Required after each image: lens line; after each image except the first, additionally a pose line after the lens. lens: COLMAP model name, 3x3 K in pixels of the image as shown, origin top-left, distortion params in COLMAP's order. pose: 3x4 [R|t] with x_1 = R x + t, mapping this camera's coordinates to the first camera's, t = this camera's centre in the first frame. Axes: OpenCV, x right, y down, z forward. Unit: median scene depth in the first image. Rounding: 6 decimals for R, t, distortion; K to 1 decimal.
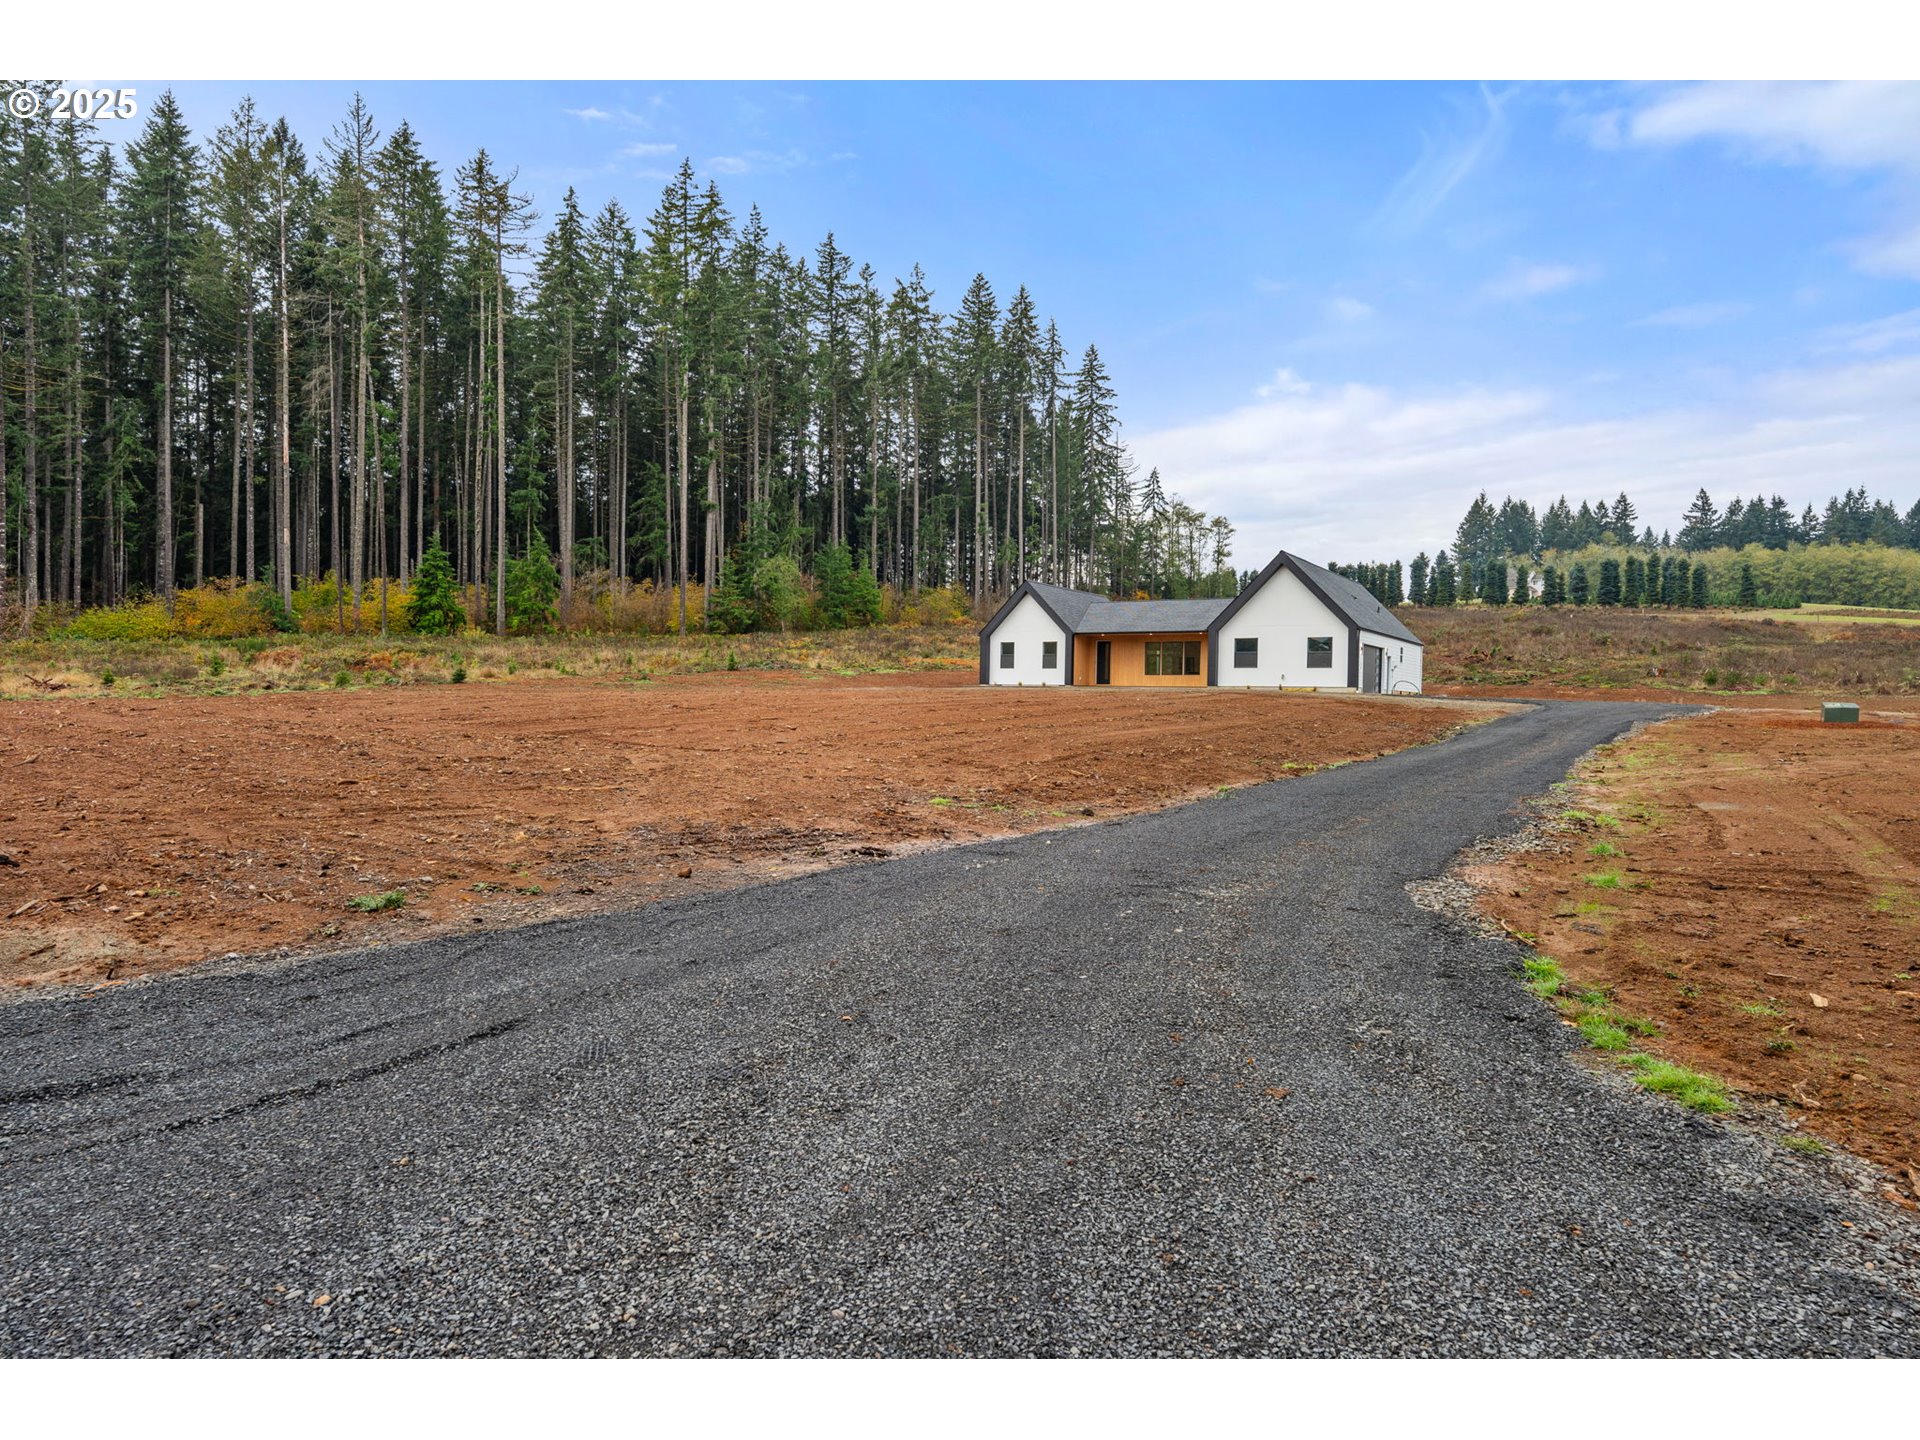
lens RADIAL K [[1163.7, 0, 960.0], [0, 1163.7, 720.0], [0, 0, 1]] dist [-0.001388, -0.002692]
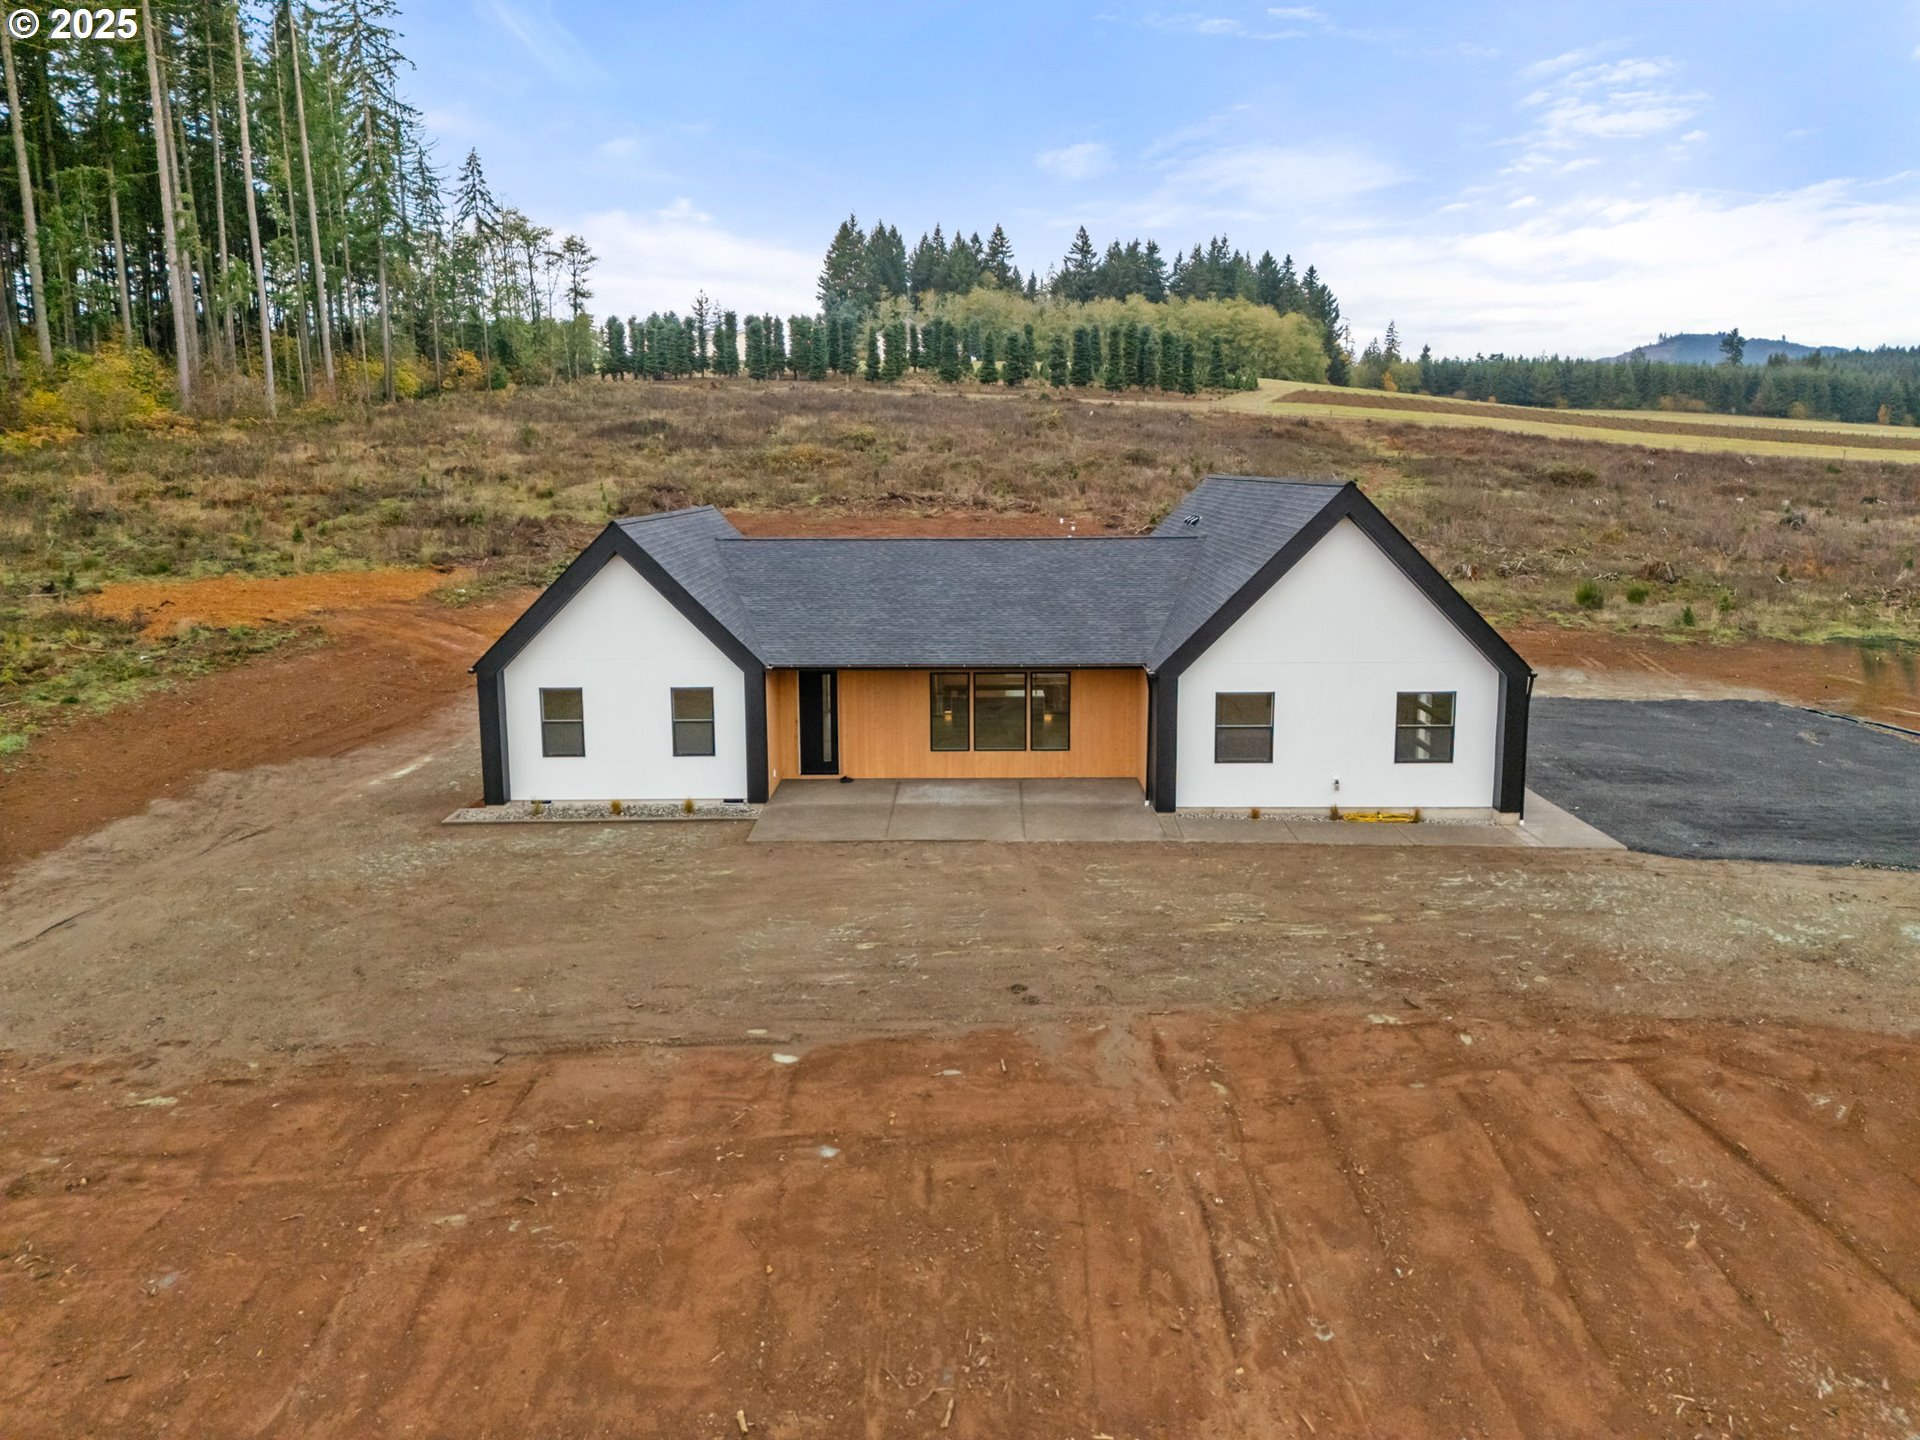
lens RADIAL K [[1409.3, 0, 975.9], [0, 1409.3, 691.7], [0, 0, 1]] dist [0.072077, -0.062961]
pose [[0.851787, -0.105637, 0.513127, -0.027155], [0.027706, 0.987172, 0.157237, -0.046712], [-0.523155, -0.119716, 0.843787, 0.196134]]
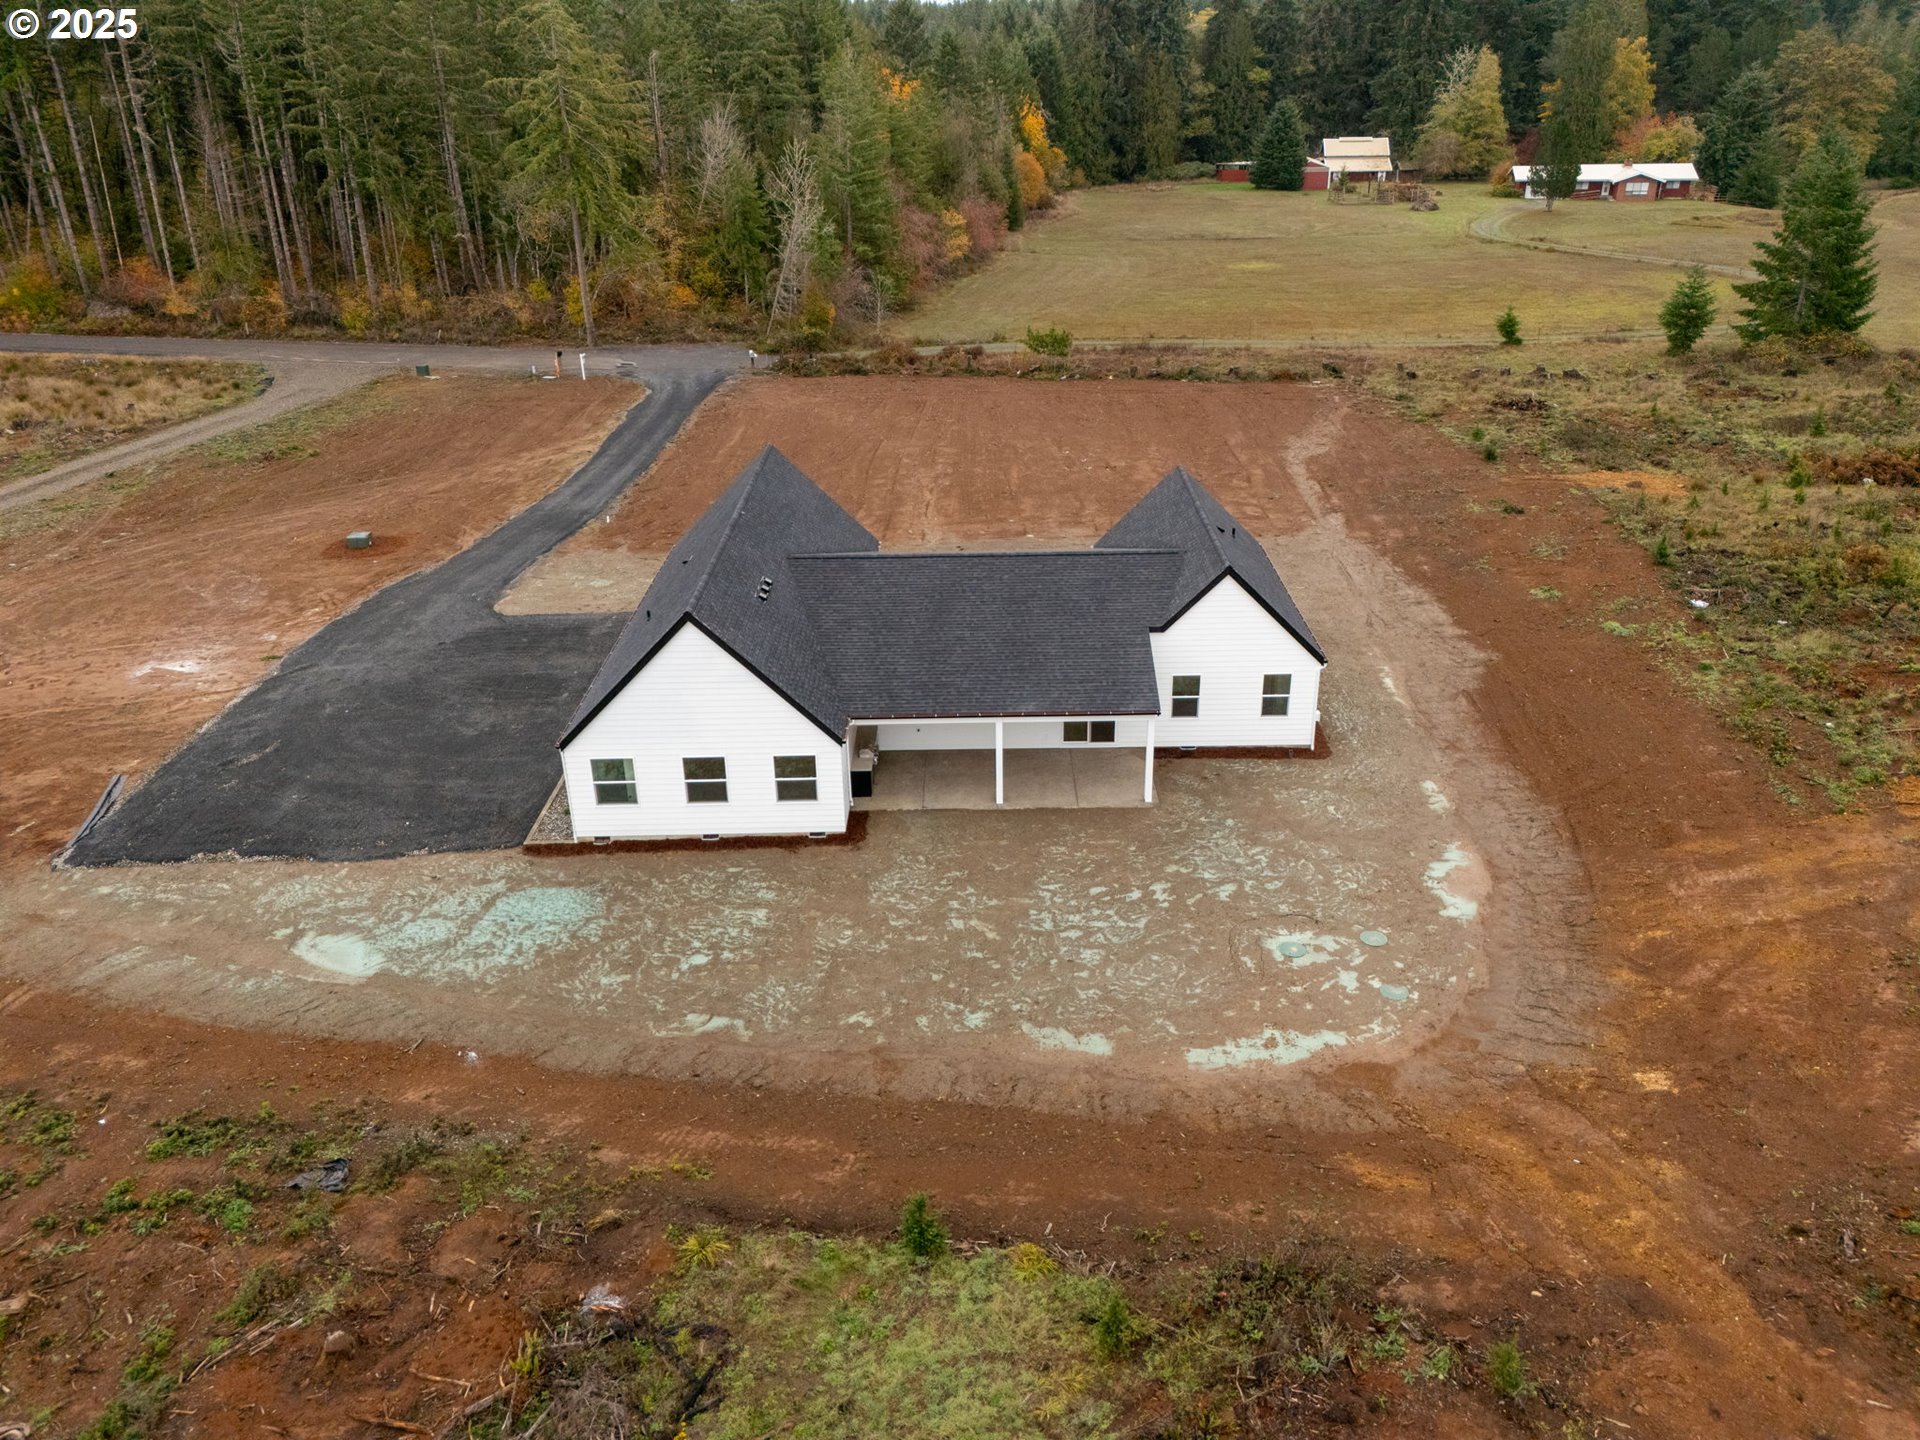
lens RADIAL K [[1409.3, 0, 975.9], [0, 1409.3, 691.7], [0, 0, 1]] dist [0.072077, -0.062961]
pose [[-0.850207, 0.212916, -0.481472, 0.190579], [-0.011477, 0.906852, 0.421292, -0.115393], [0.526324, 0.363711, -0.768568, 0.548212]]
